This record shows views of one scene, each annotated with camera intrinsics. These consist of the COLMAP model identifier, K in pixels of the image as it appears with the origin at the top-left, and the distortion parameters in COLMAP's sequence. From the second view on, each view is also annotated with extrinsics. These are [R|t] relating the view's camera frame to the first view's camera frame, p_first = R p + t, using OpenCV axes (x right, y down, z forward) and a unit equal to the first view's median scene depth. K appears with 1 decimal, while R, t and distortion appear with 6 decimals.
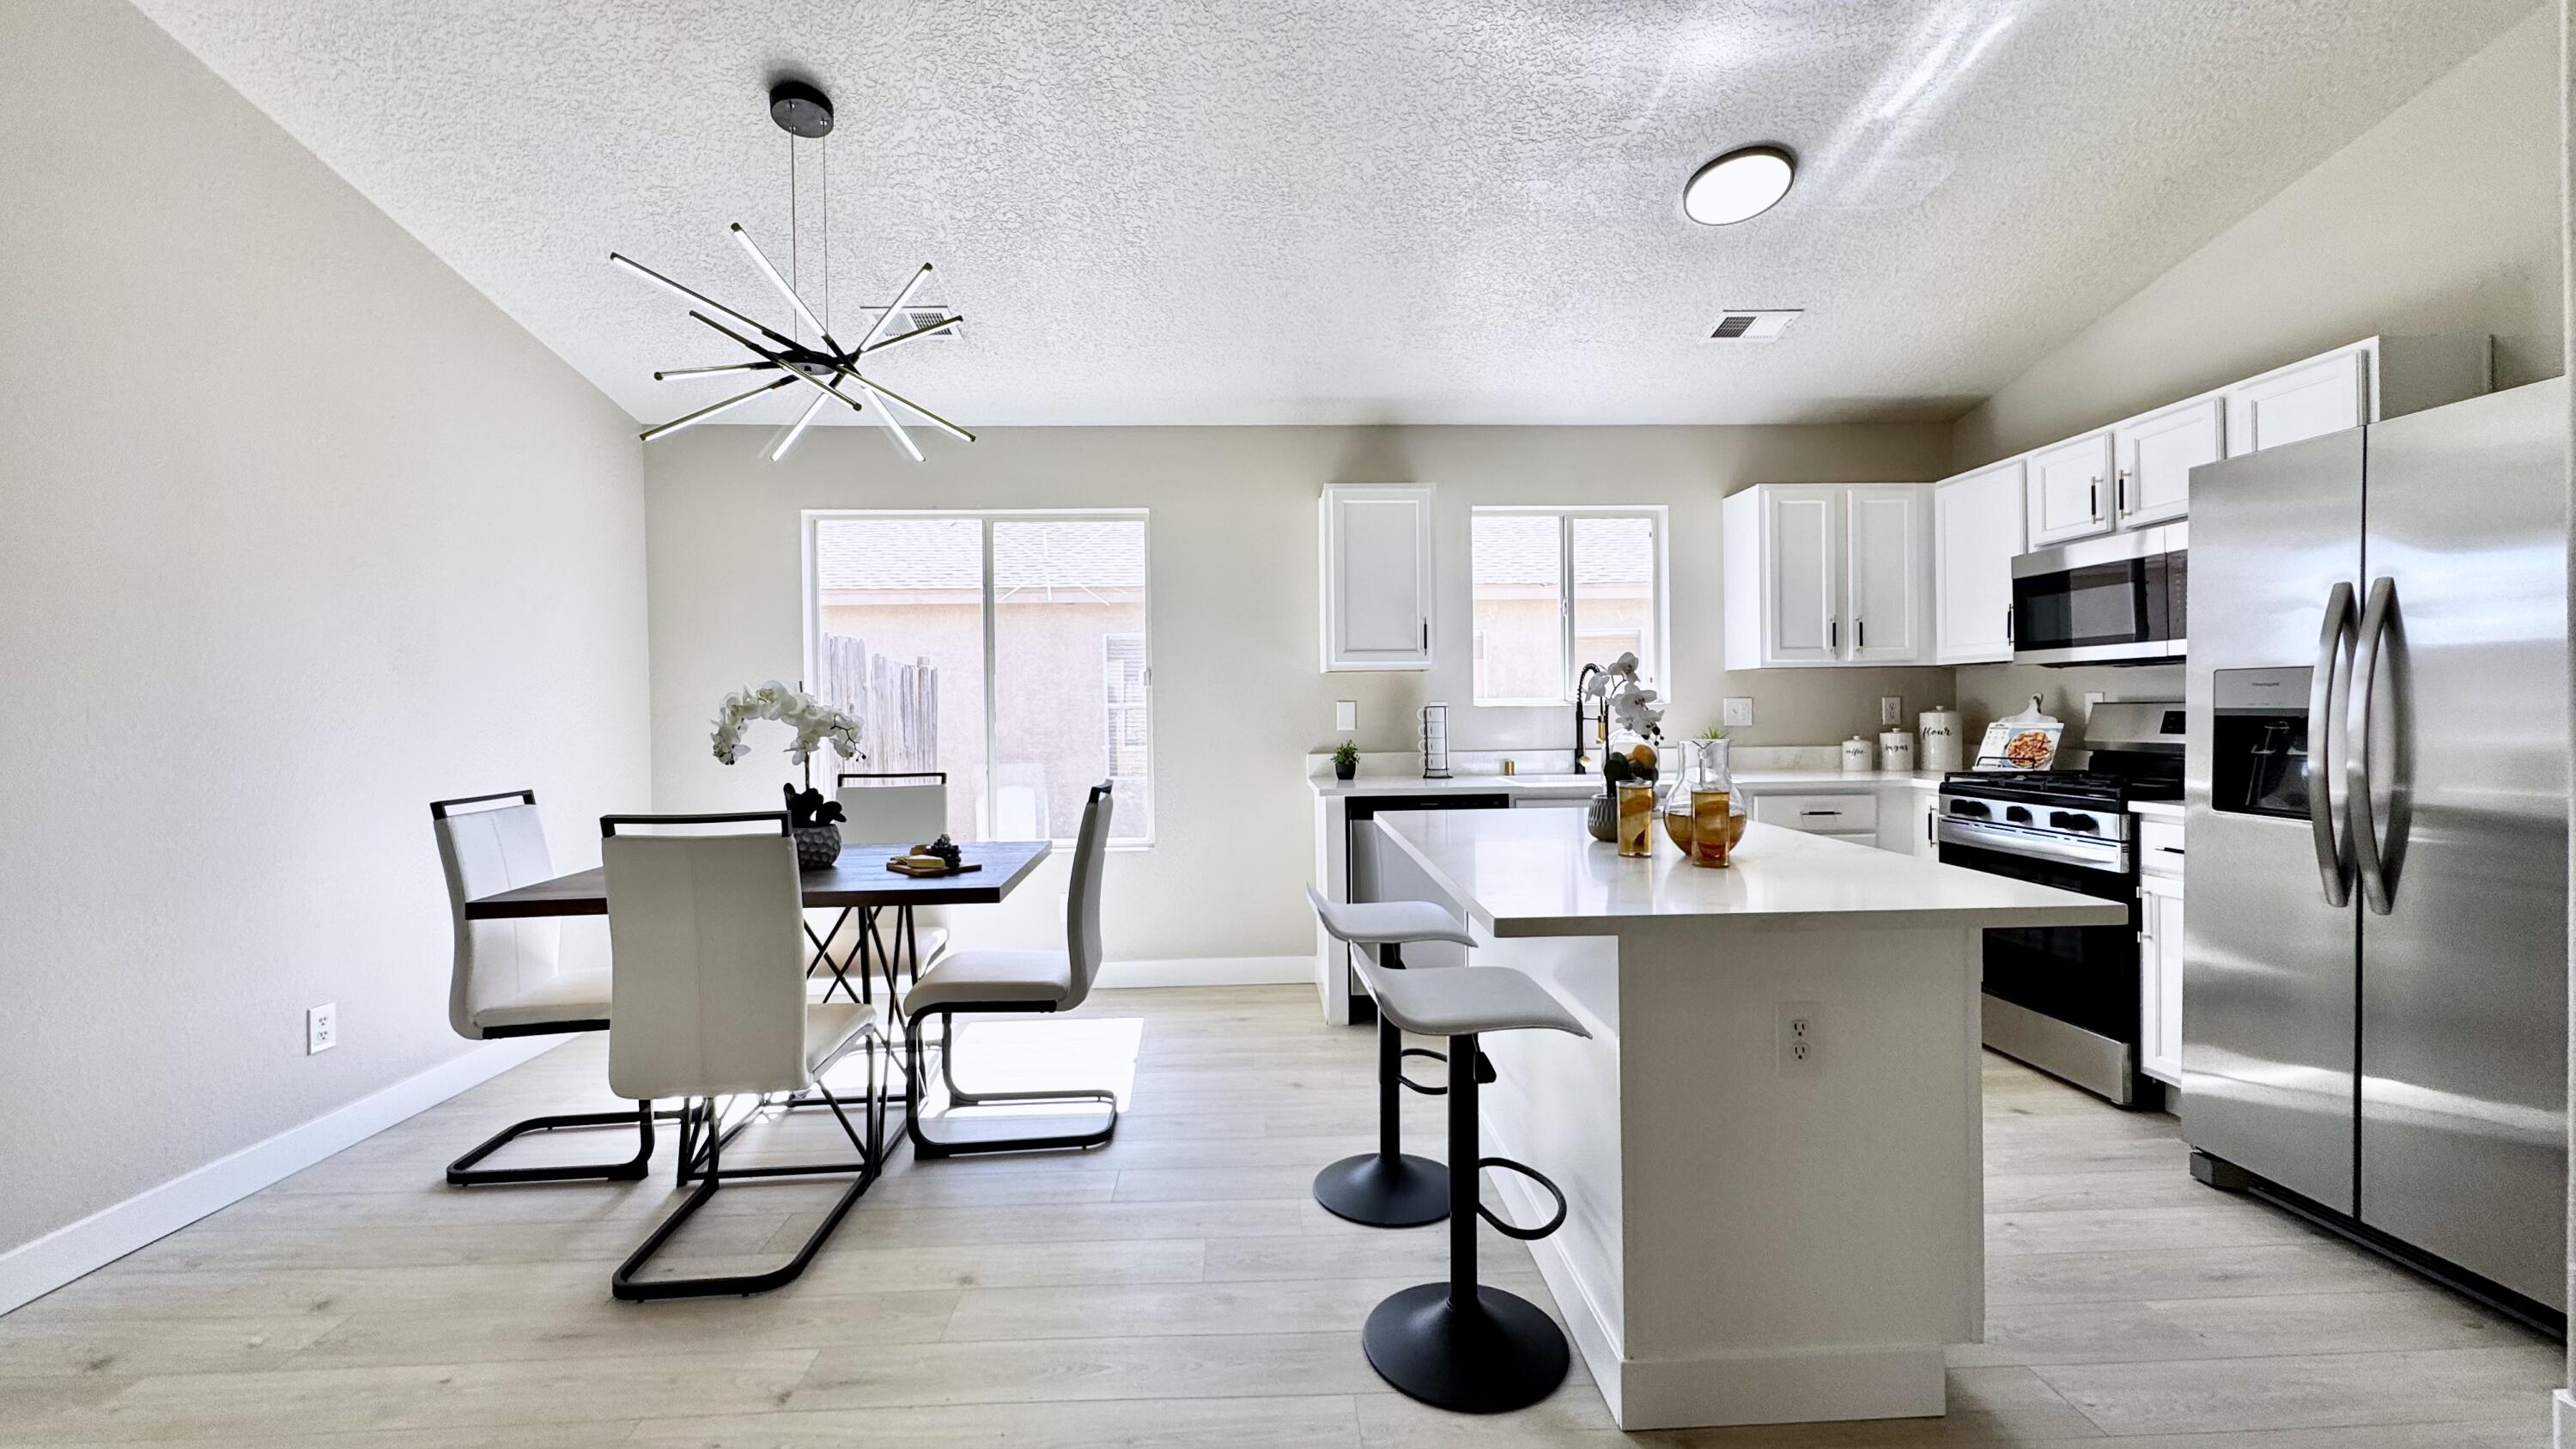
lens RADIAL K [[1024.6, 0, 1279.0], [0, 1024.6, 726.2], [0, 0, 1]] dist [-0.000989, -0.000778]
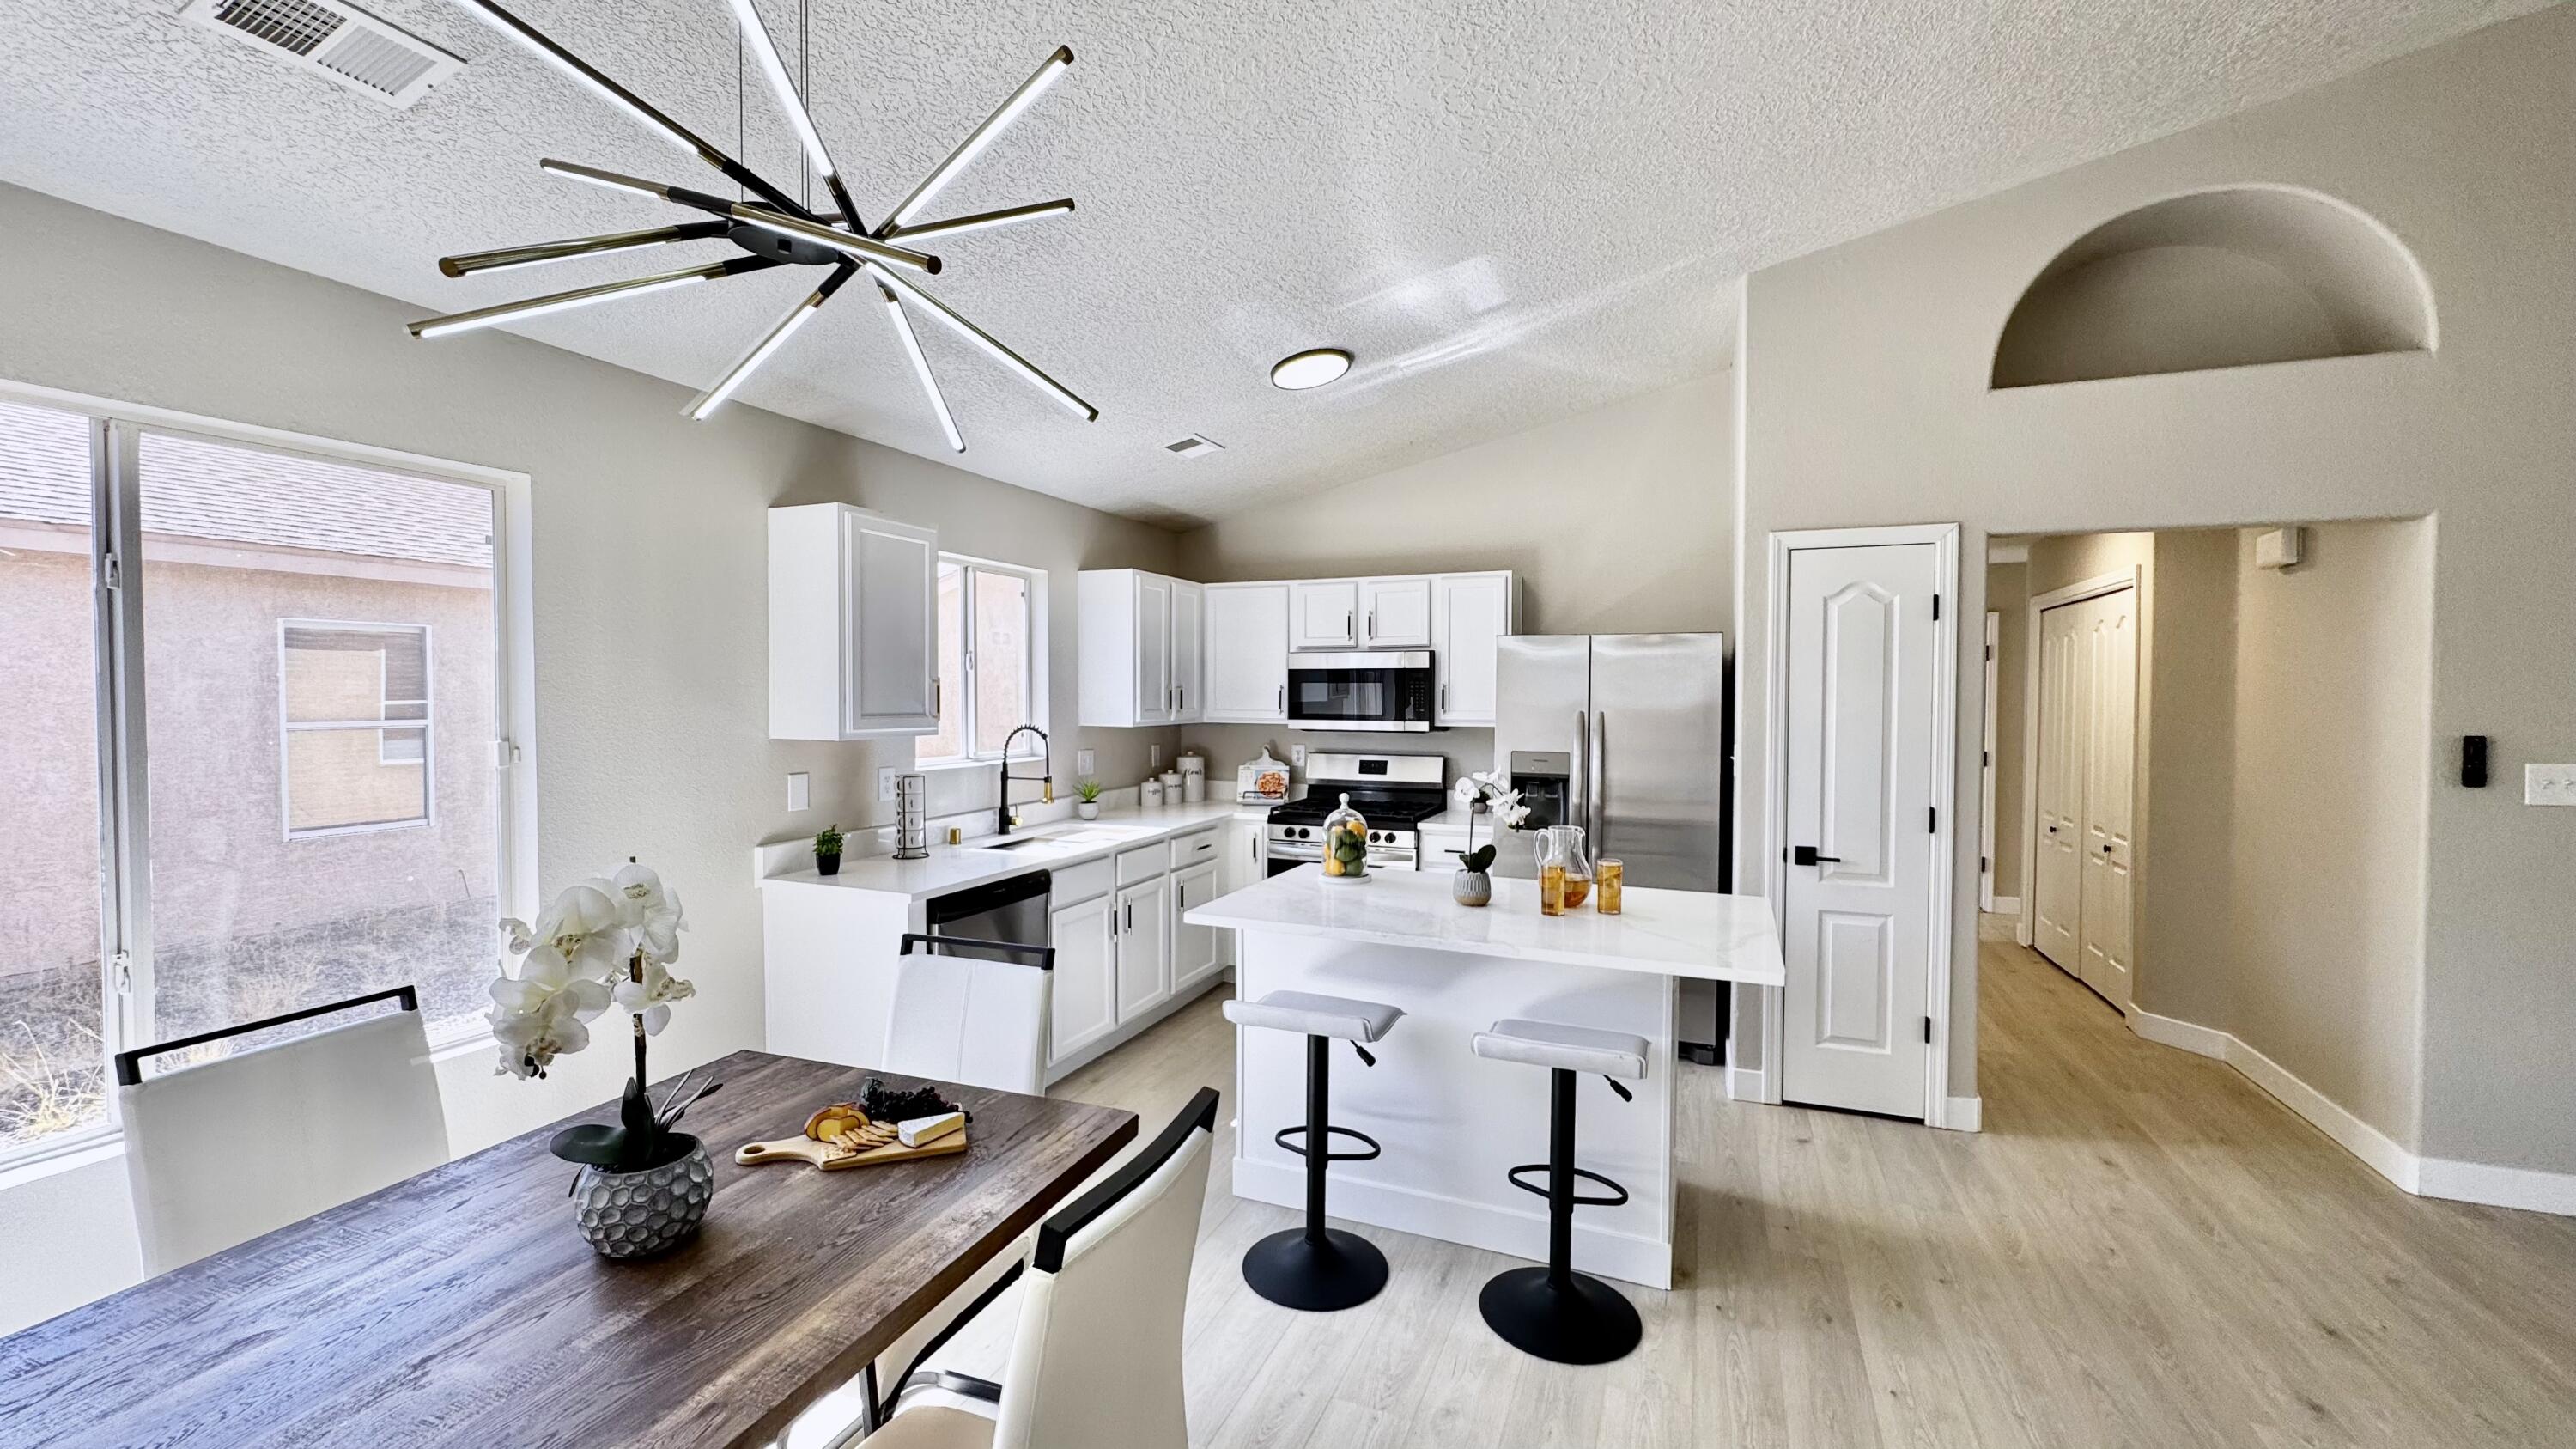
lens RADIAL K [[1024.6, 0, 1289.4], [0, 1024.6, 725.0], [0, 0, 1]] dist [-0.000989, -0.000778]
pose [[0.404318, -0.011835, 0.914542, -0.591908], [0.006051, 0.999929, 0.010265, -0.079513], [-0.914599, 0.001383, 0.404361, 0.416166]]
